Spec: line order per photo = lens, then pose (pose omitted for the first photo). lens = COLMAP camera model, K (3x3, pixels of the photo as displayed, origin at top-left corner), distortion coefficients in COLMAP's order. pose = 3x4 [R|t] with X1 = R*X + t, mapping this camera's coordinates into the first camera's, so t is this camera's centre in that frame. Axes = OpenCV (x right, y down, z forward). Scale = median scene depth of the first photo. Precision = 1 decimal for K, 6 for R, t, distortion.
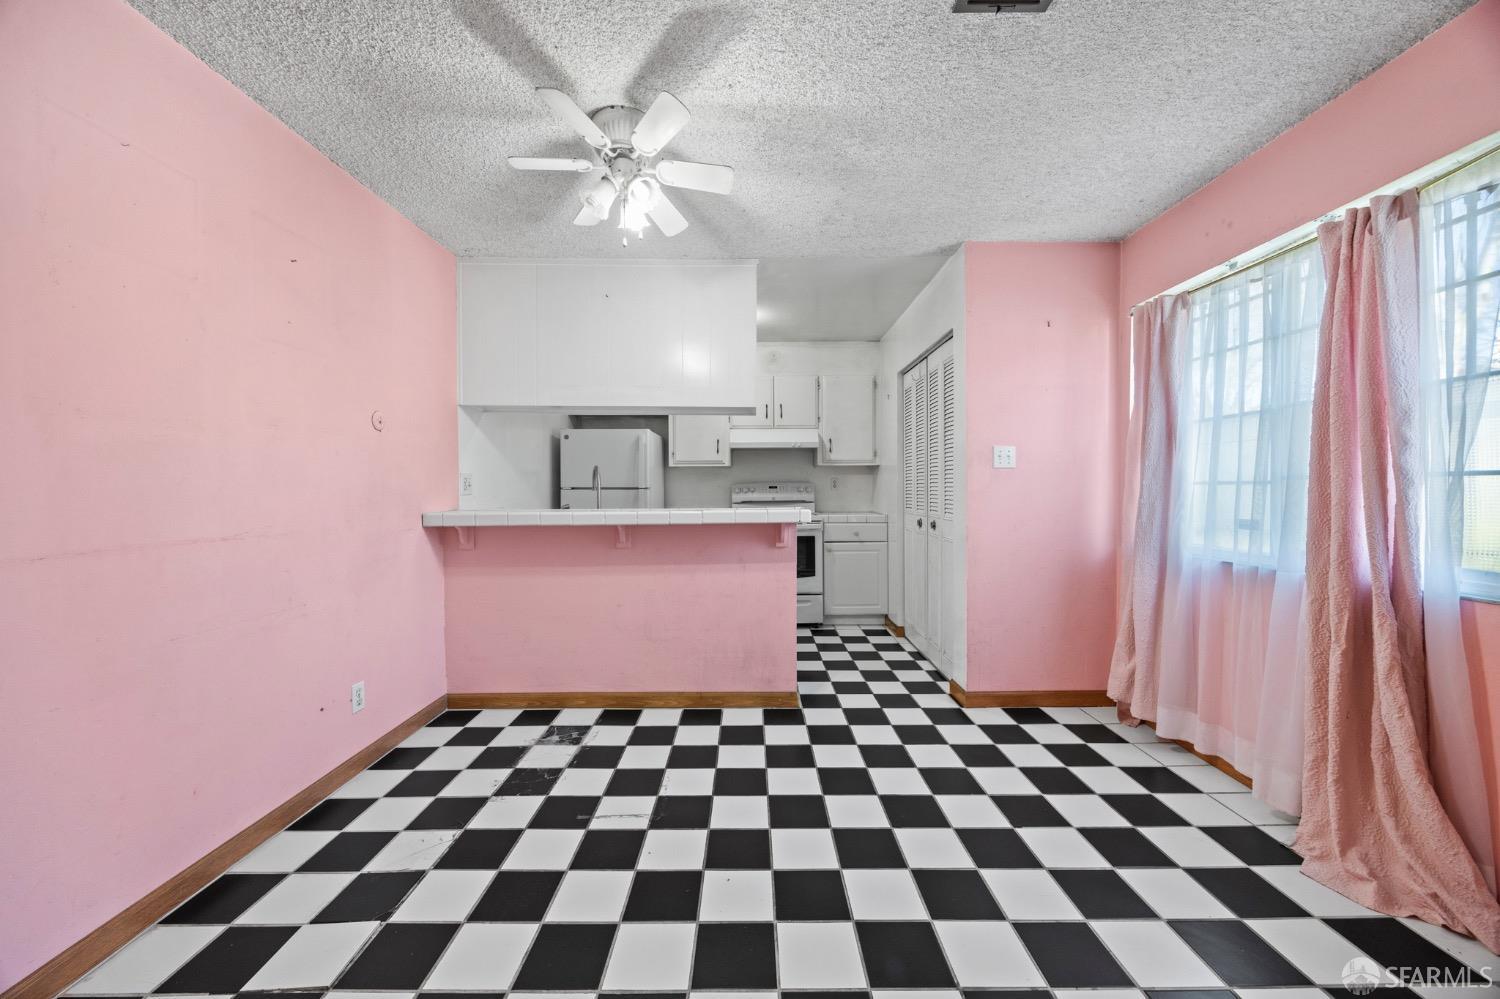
lens RADIAL K [[574.9, 0, 753.2], [0, 574.9, 499.4], [0, 0, 1]] dist [-0.007244, 0.001395]
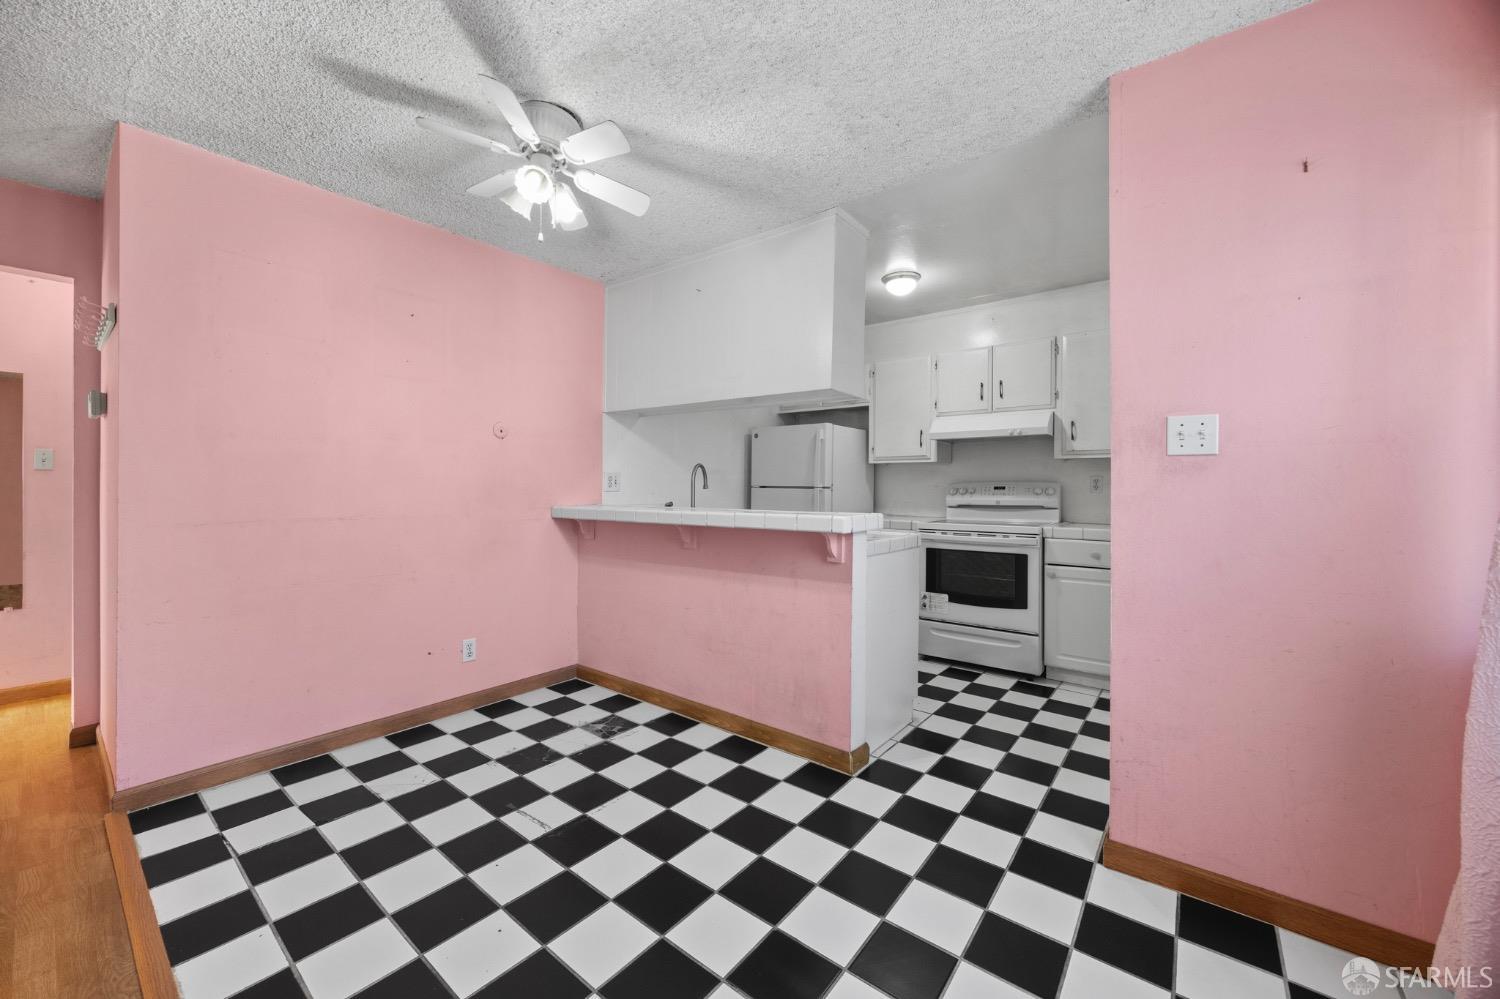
lens RADIAL K [[574.9, 0, 735.6], [0, 574.9, 488.8], [0, 0, 1]] dist [-0.007244, 0.001395]
pose [[0.776346, 0.010861, -0.630213, 0.385122], [-0.021752, 0.999718, -0.009567, -0.007077], [0.629931, 0.021136, 0.776363, 0.264120]]
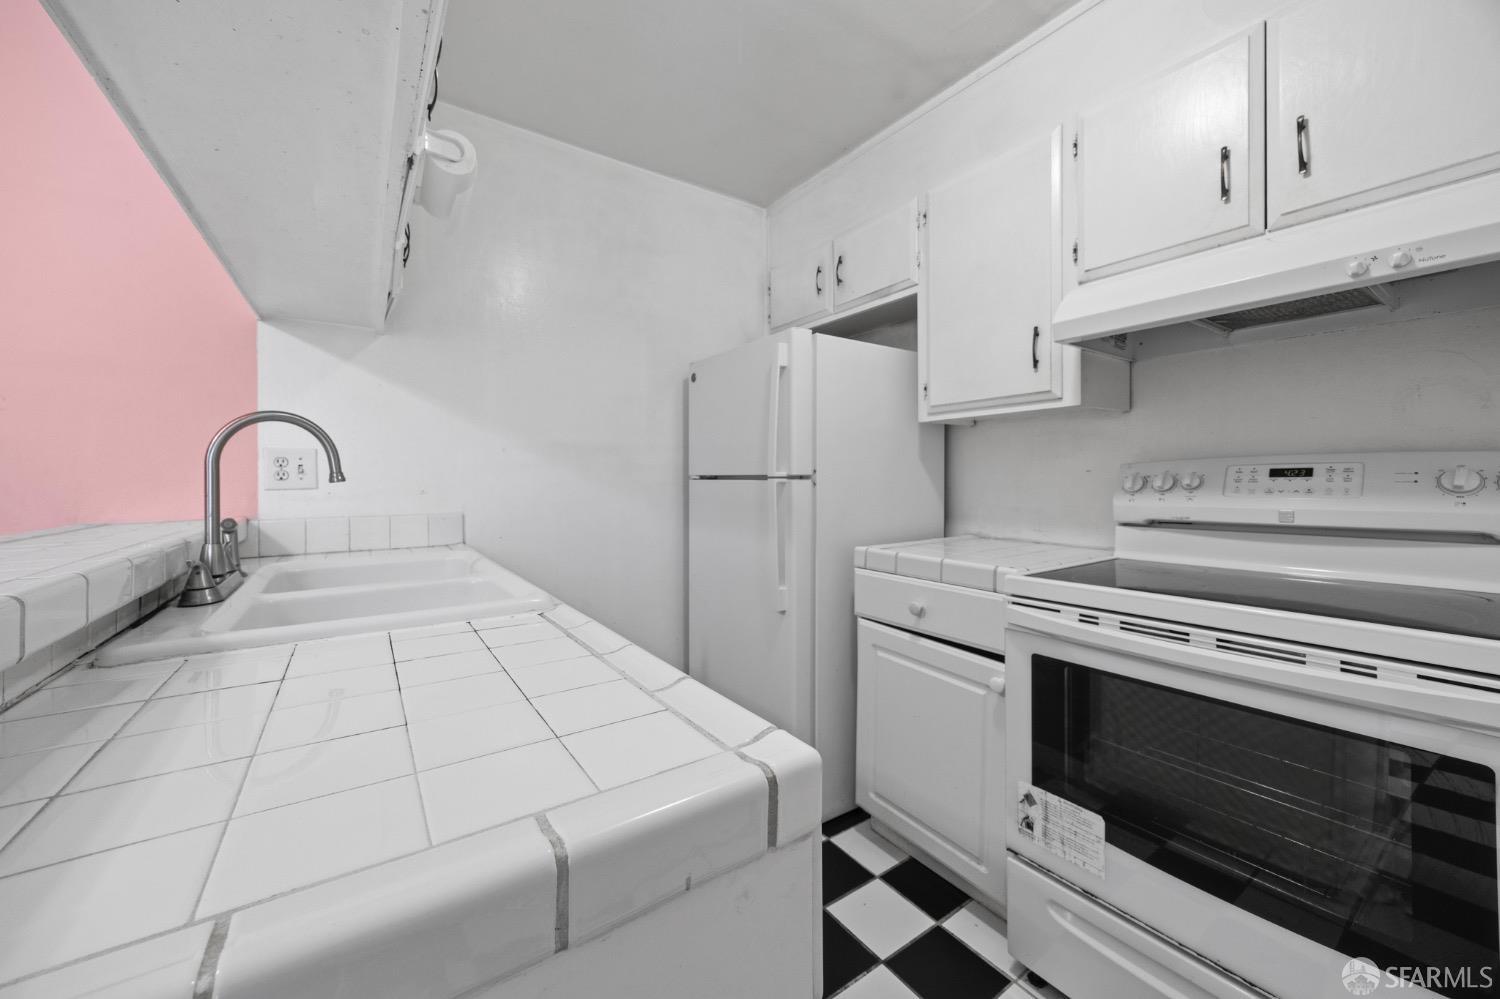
lens RADIAL K [[574.9, 0, 731.5], [0, 574.9, 480.3], [0, 0, 1]] dist [-0.007244, 0.001395]
pose [[0.564411, 0.003971, -0.825484, 0.162818], [-0.015547, 0.999862, -0.005820, -0.018727], [0.825347, 0.016118, 0.564395, 1.008206]]
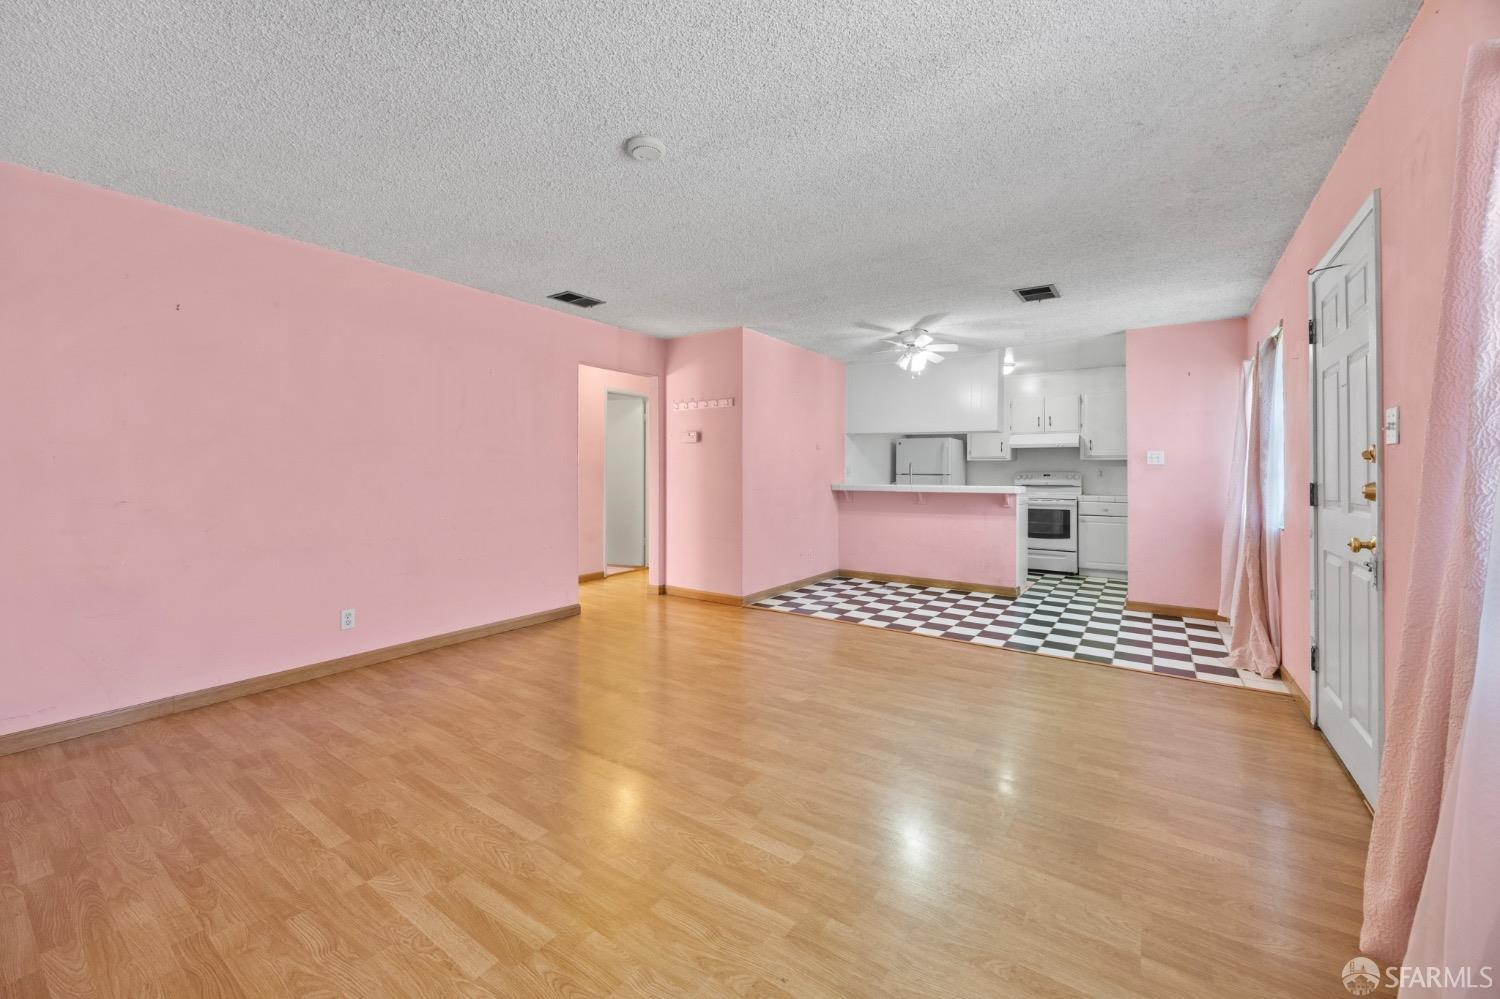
lens RADIAL K [[574.9, 0, 736.3], [0, 574.9, 463.6], [0, 0, 1]] dist [-0.007244, 0.001395]
pose [[0.811611, 0.003102, -0.584191, 0.365825], [-0.025633, 0.999212, -0.030305, 0.018780], [0.583636, 0.039571, 0.811050, -0.873823]]
